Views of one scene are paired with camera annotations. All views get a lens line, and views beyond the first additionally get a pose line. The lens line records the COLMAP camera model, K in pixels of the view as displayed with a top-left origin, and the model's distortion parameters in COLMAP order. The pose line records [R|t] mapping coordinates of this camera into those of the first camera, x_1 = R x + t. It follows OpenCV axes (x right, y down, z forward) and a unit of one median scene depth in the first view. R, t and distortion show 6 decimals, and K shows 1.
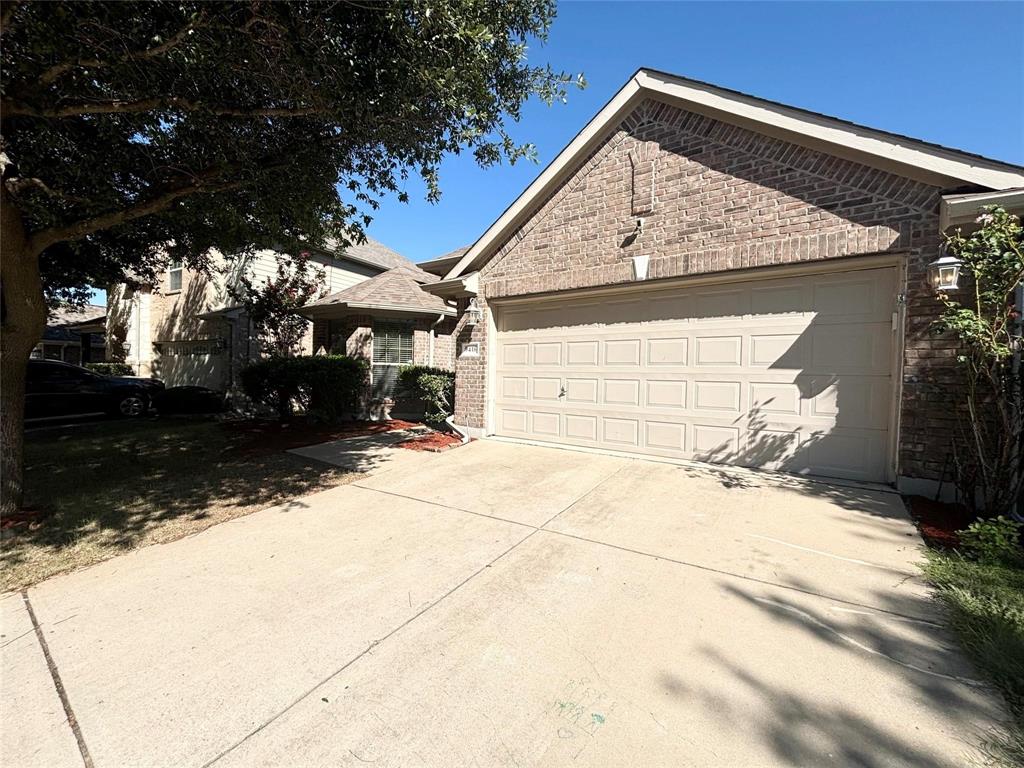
lens RADIAL K [[414.8, 0, 511.0], [0, 414.8, 385.7], [0, 0, 1]] dist [0.007602, -0.000336]
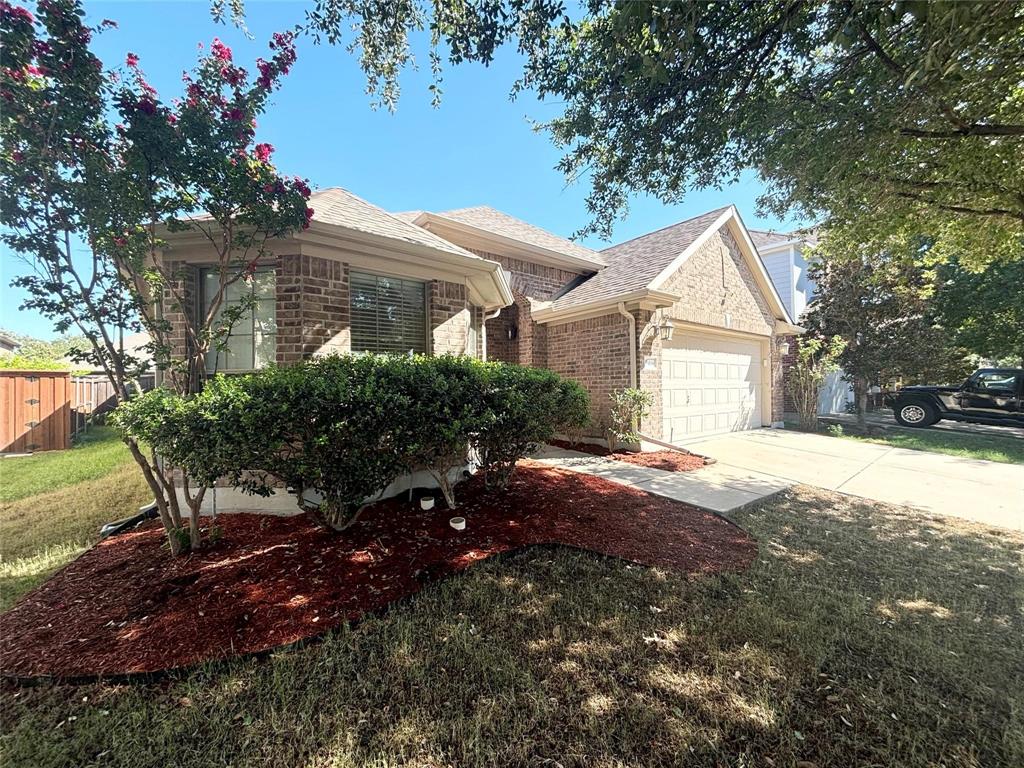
lens RADIAL K [[414.8, 0, 511.0], [0, 414.8, 385.7], [0, 0, 1]] dist [0.007602, -0.000336]
pose [[0.227849, -0.013392, 0.973604, -1.135865], [0.045430, 0.998963, 0.003109, -0.053133], [-0.972636, 0.043523, 0.228221, 1.113553]]
